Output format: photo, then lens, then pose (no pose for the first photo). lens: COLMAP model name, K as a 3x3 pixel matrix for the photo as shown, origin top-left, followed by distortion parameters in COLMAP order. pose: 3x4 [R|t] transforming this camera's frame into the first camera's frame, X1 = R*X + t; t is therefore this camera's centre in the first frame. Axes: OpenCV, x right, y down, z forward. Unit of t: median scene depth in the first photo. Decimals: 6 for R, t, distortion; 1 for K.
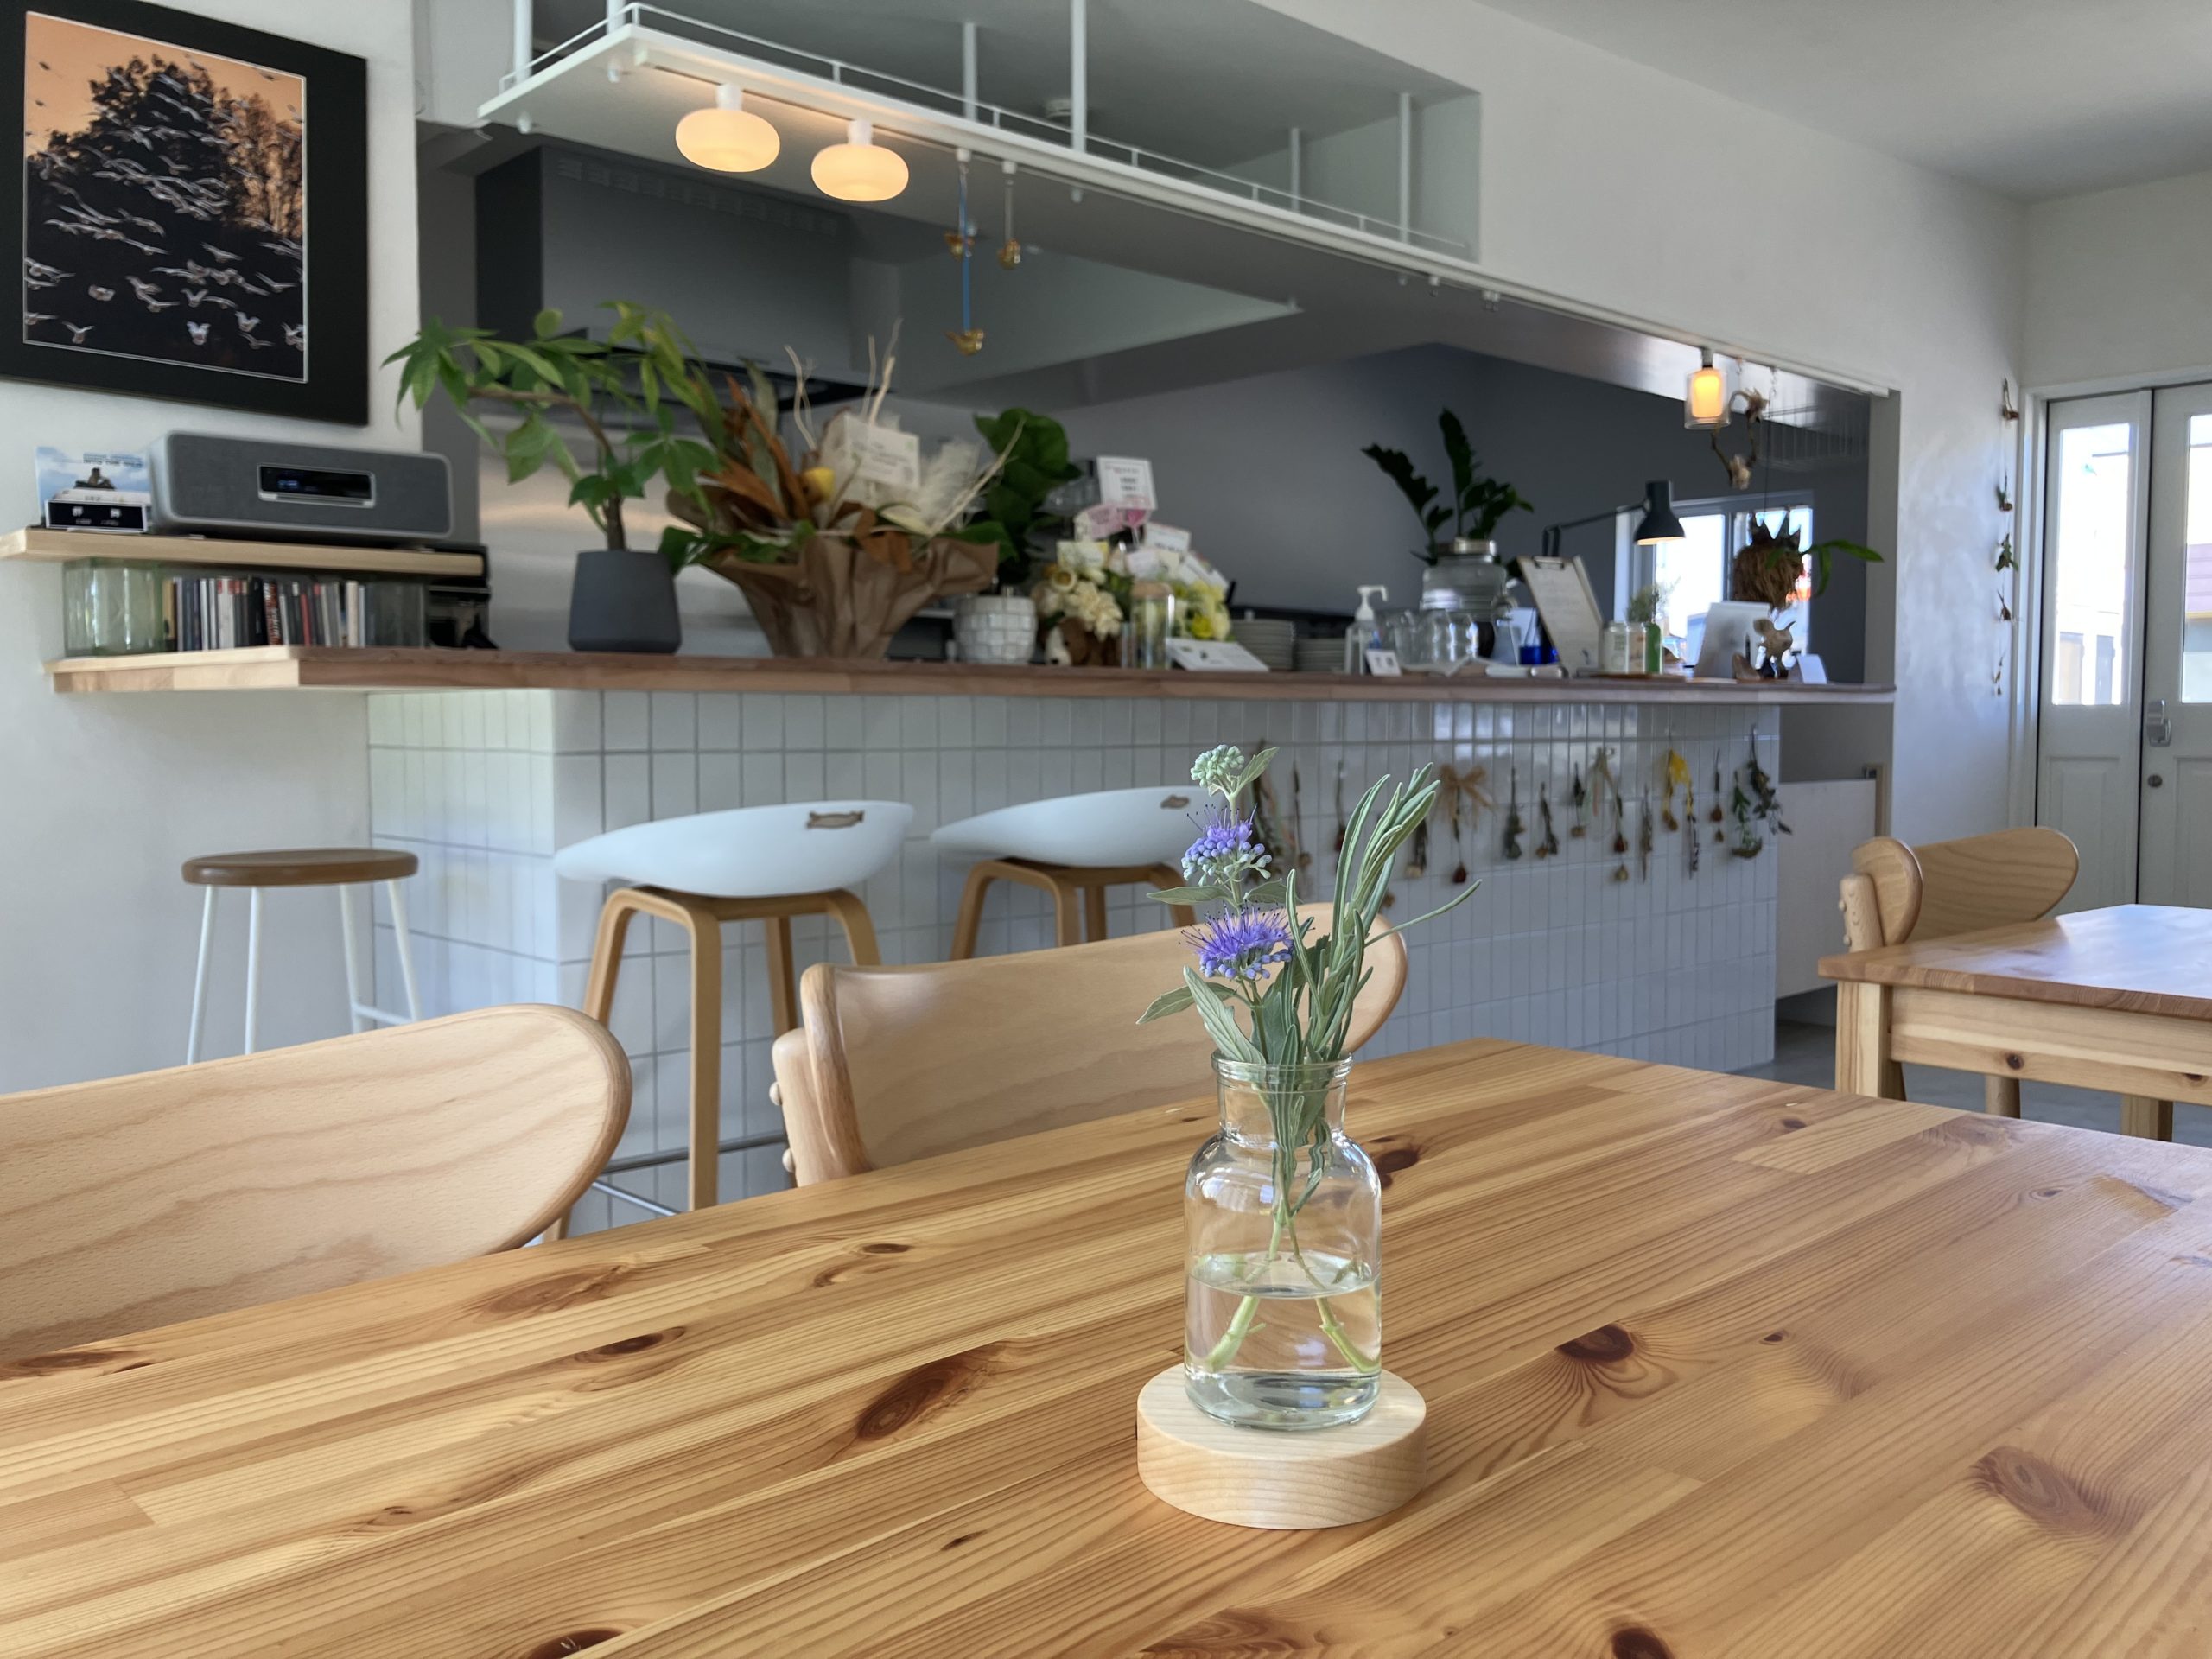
lens RADIAL K [[1832.7, 0, 1105.6], [0, 1832.7, 827.3], [0, 0, 1]] dist [0.004384, -0.000826]
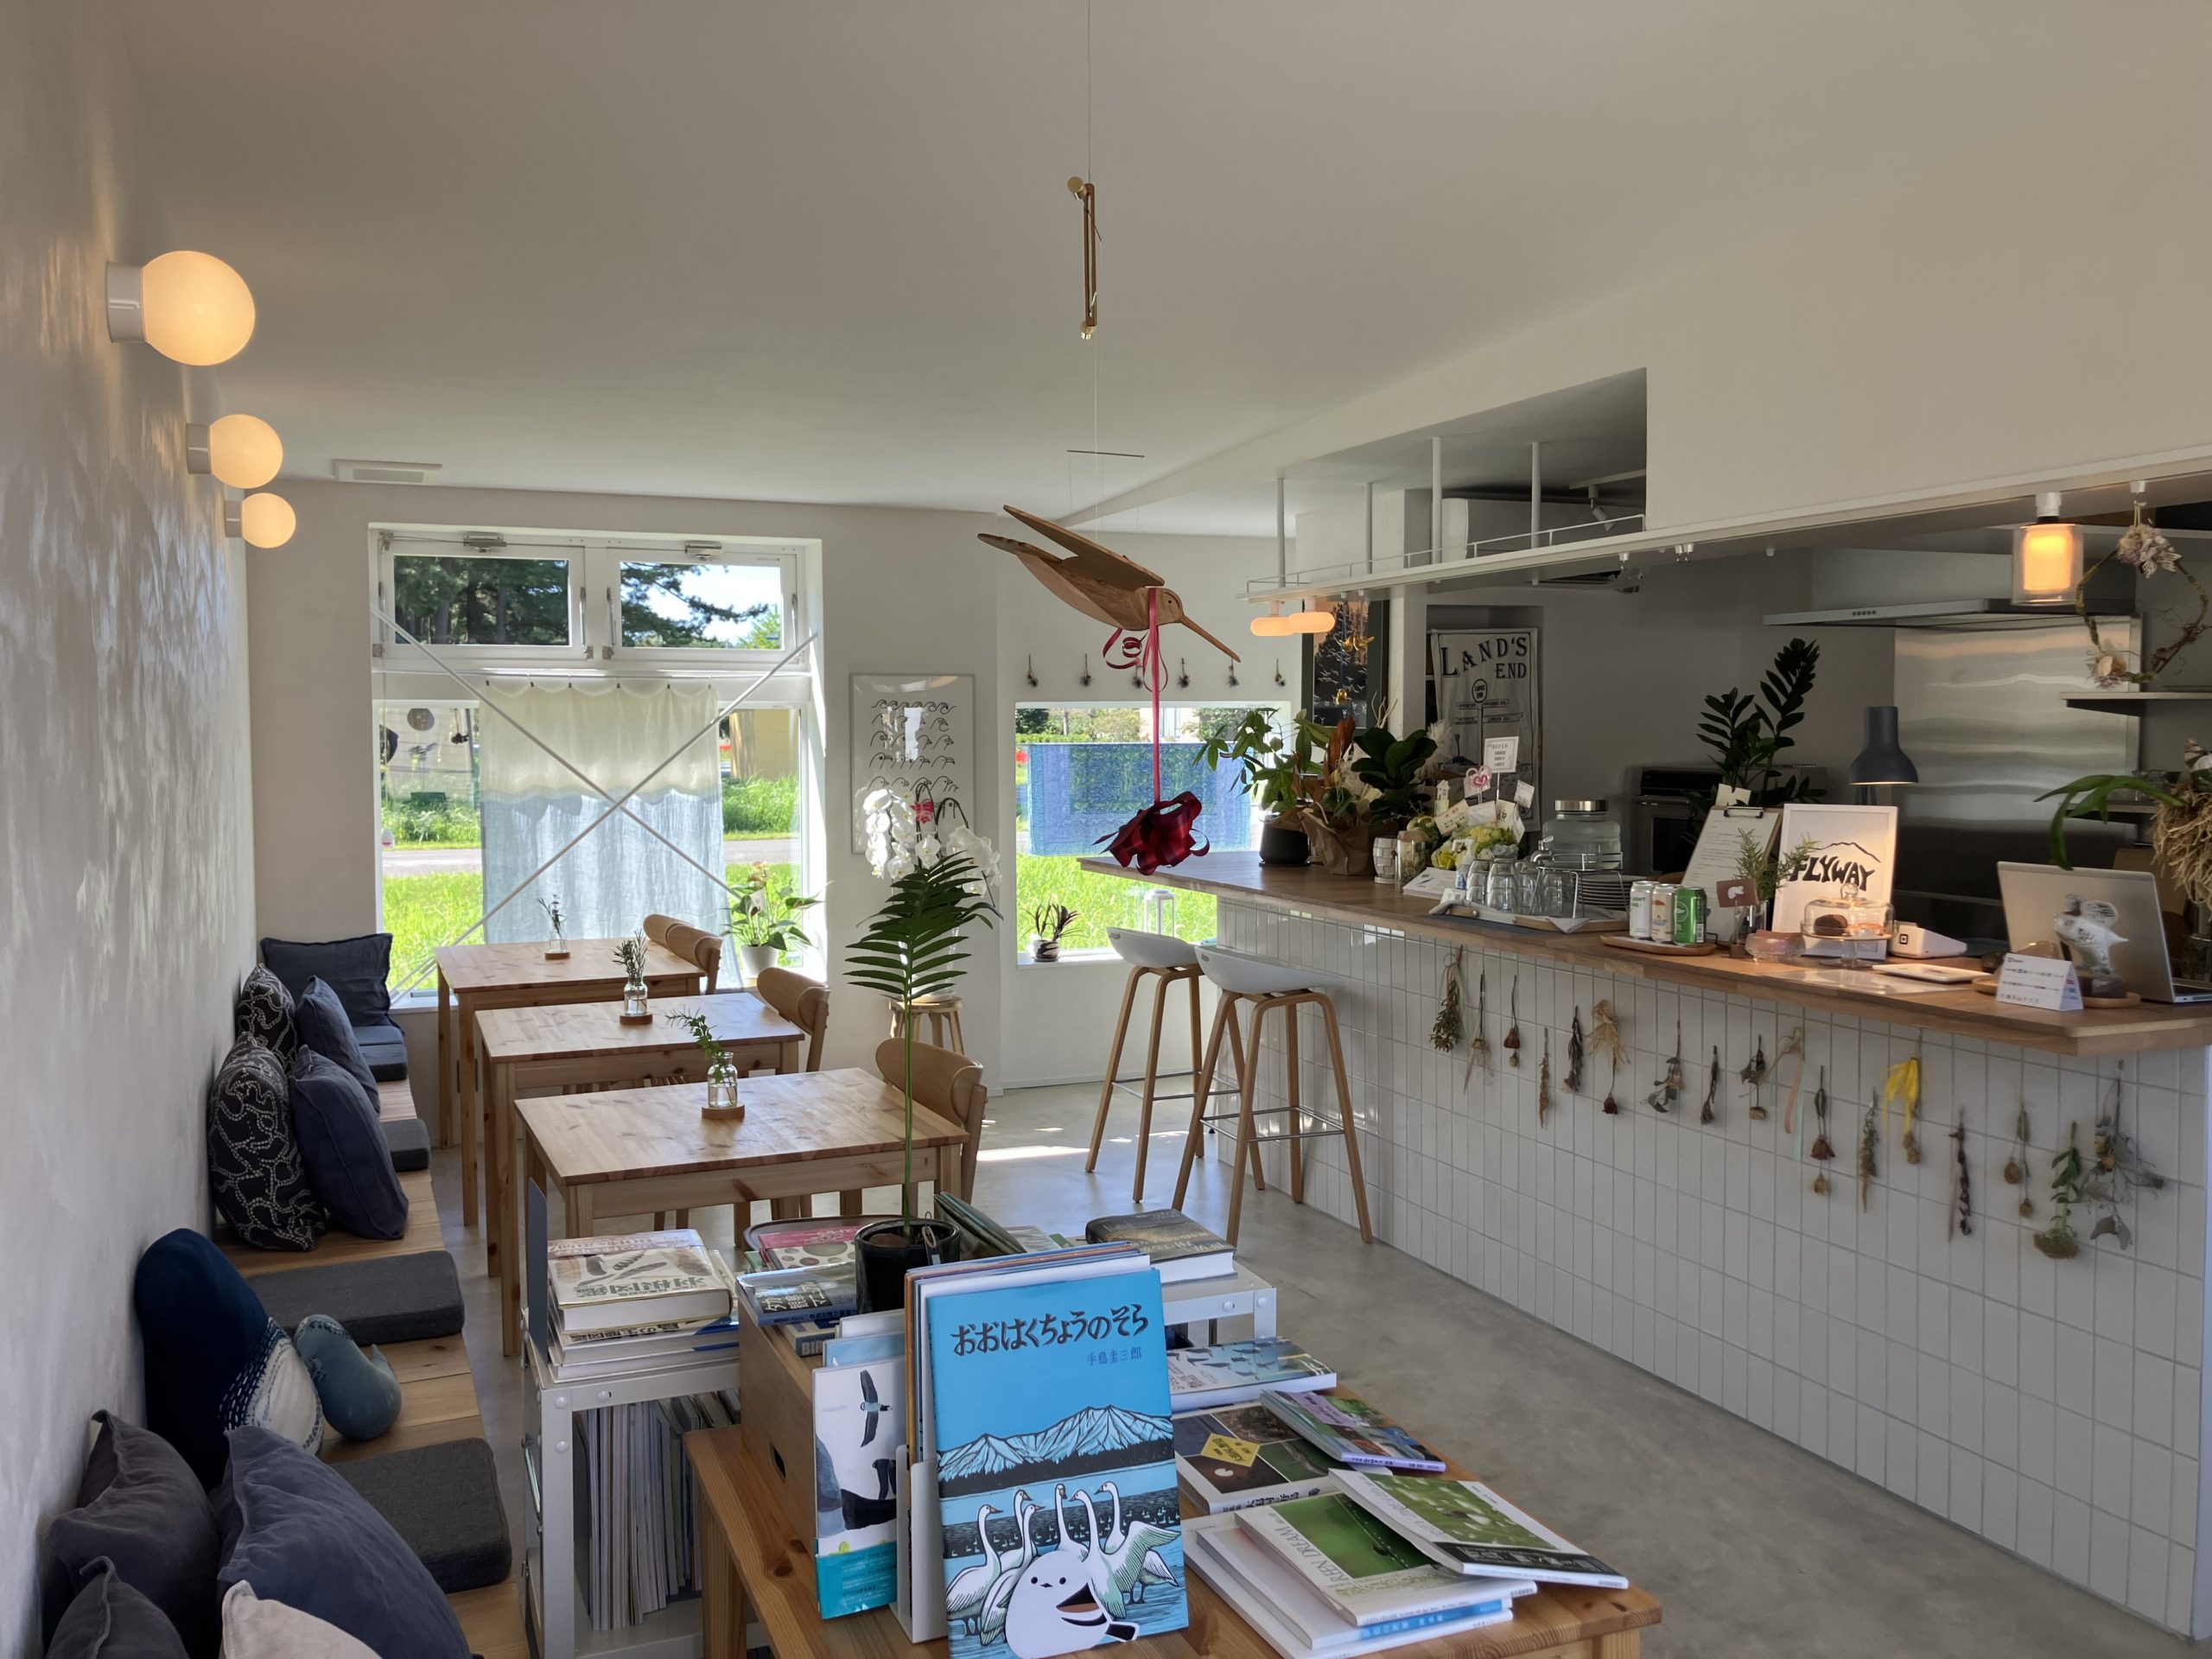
lens RADIAL K [[1832.7, 0, 1105.5], [0, 1832.7, 826.2], [0, 0, 1]] dist [0.004384, -0.000826]
pose [[-0.346685, 0.046958, -0.936805, 1.161475], [-0.061197, 0.995486, 0.072546, -0.175951], [0.935983, 0.082481, -0.342247, 0.970385]]
